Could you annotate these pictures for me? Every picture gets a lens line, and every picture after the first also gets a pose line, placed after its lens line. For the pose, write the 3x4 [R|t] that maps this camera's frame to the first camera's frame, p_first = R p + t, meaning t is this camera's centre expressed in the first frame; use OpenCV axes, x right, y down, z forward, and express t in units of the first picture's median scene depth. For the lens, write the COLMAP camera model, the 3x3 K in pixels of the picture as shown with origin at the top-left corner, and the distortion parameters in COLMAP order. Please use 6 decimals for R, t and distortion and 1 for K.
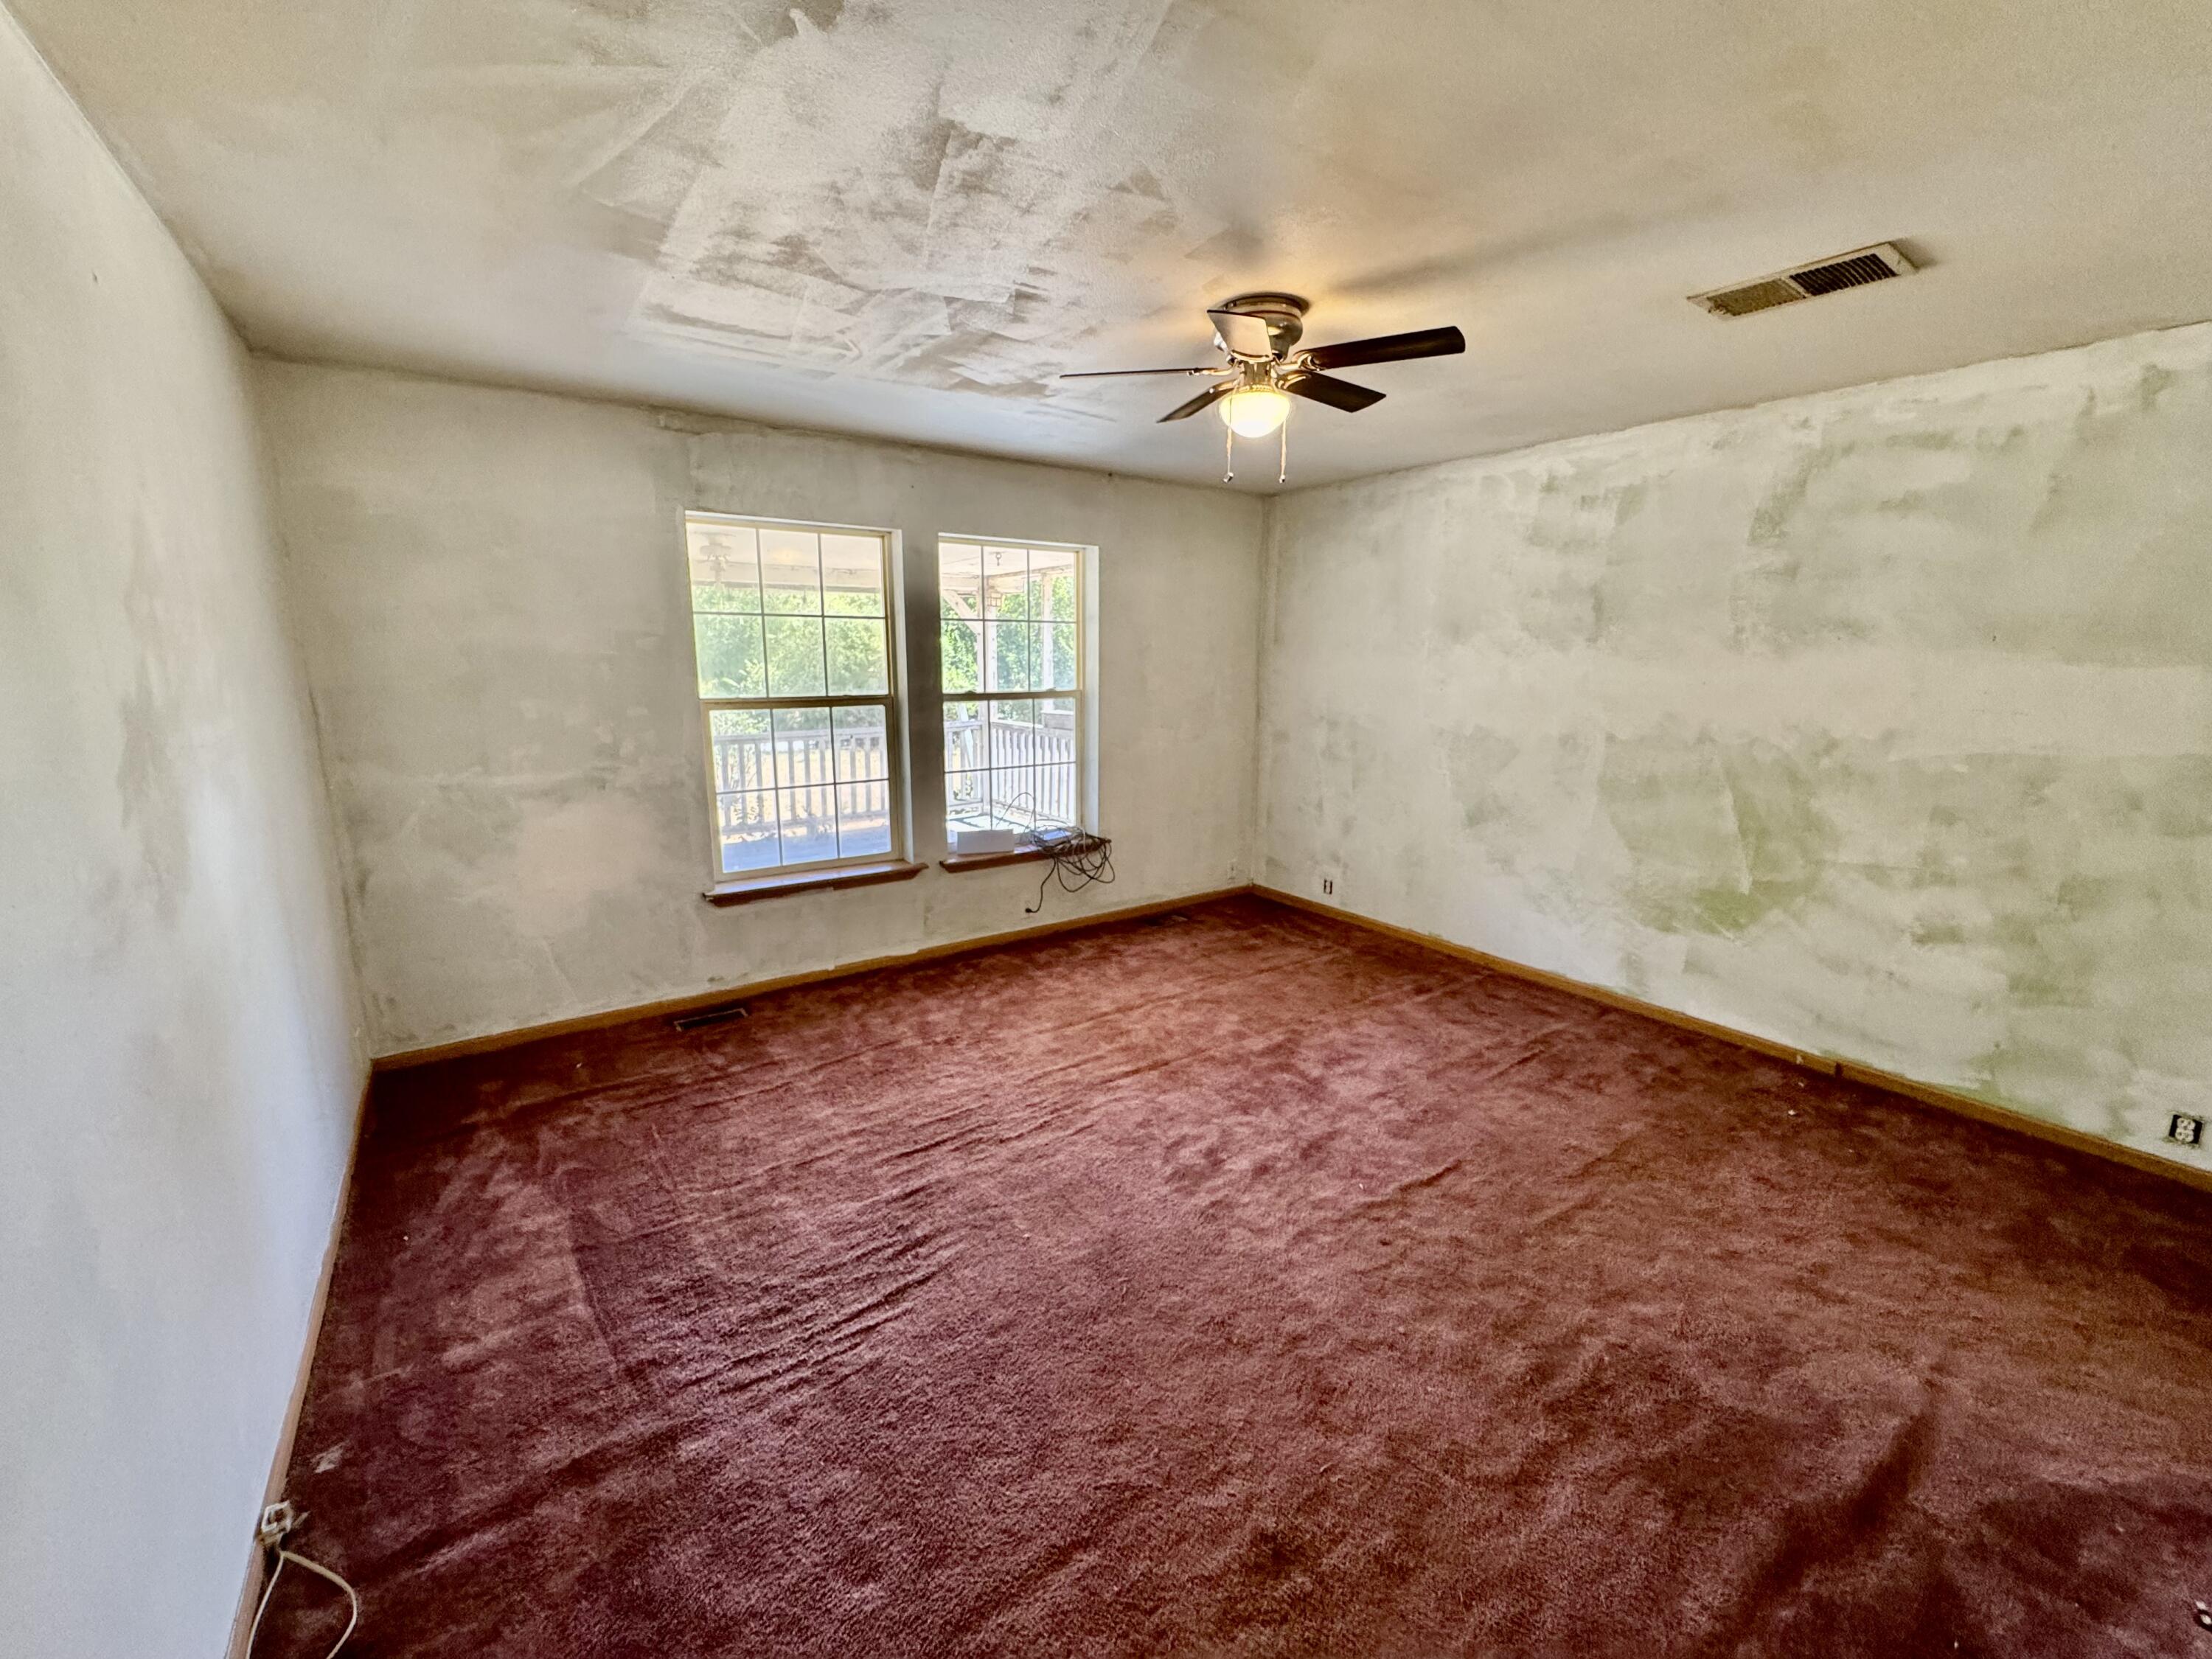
lens RADIAL K [[884.0, 0, 1100.8], [0, 884.0, 830.9], [0, 0, 1]] dist [-0.008049, 0.000476]
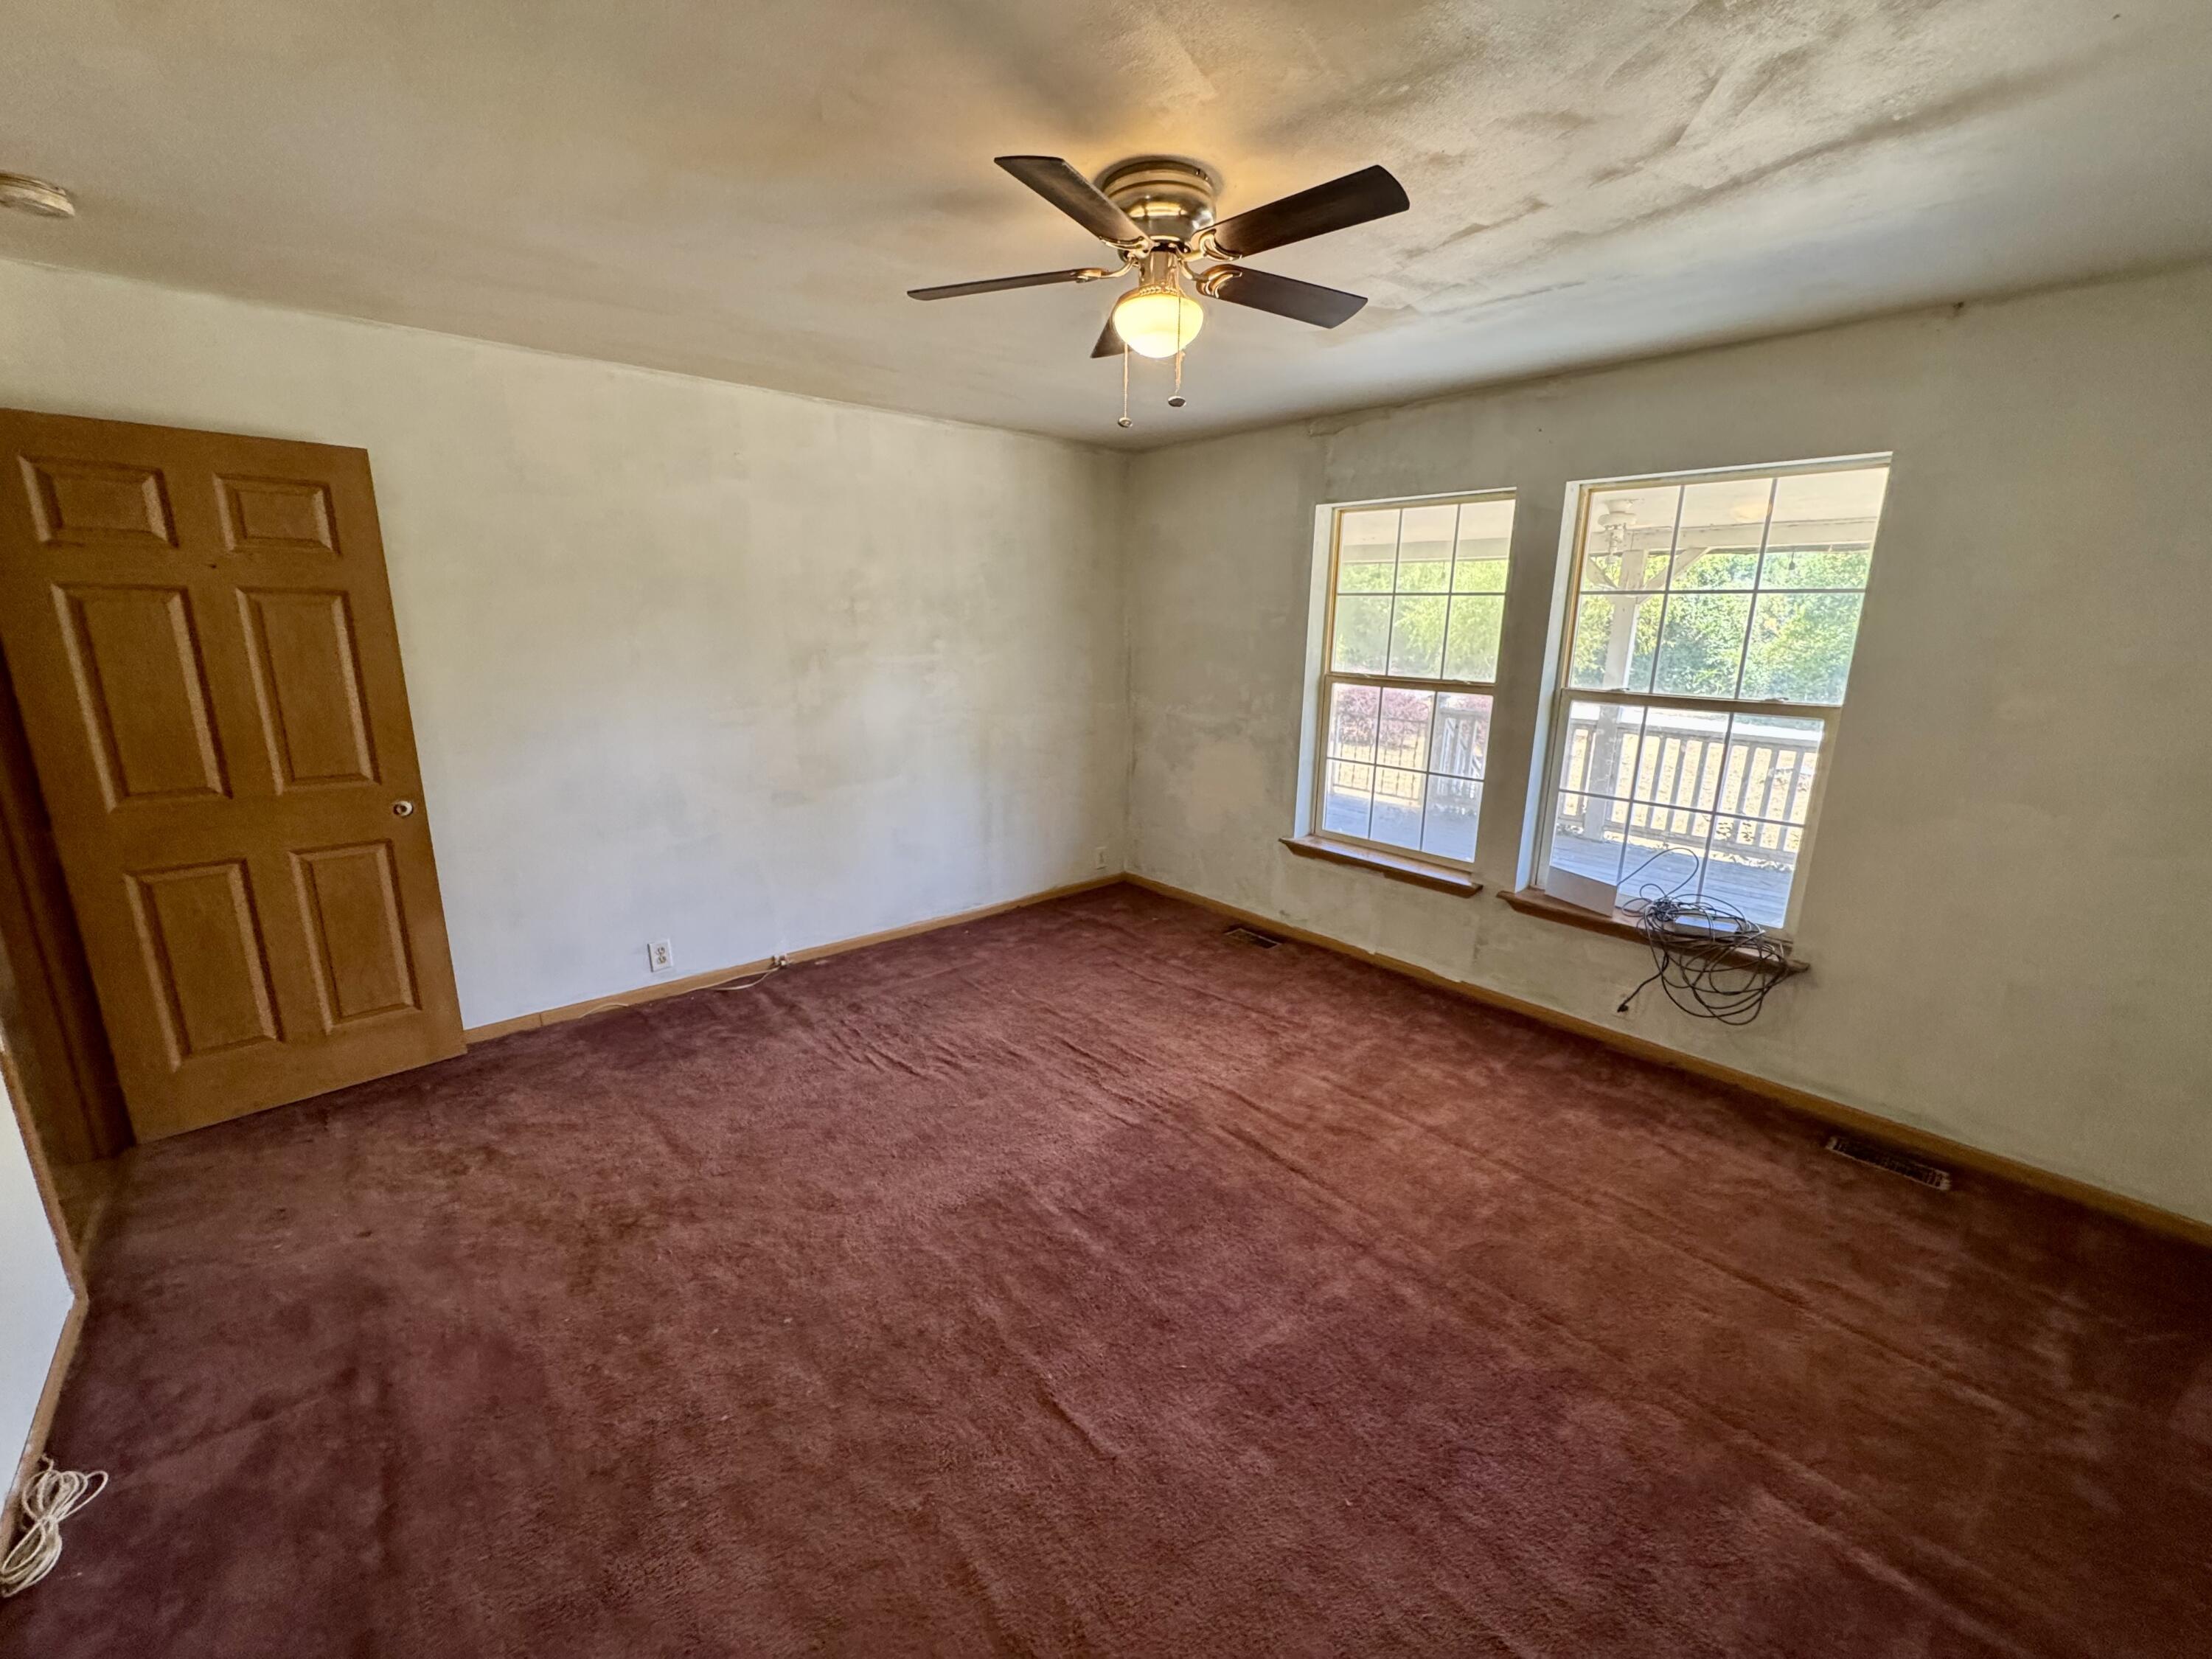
lens RADIAL K [[884.0, 0, 1100.6], [0, 884.0, 826.9], [0, 0, 1]] dist [-0.008049, 0.000476]
pose [[0.105493, 0.229270, -0.967629, 0.638022], [-0.208833, 0.956468, 0.203858, -0.126999], [0.972245, 0.180567, 0.148780, 0.577602]]
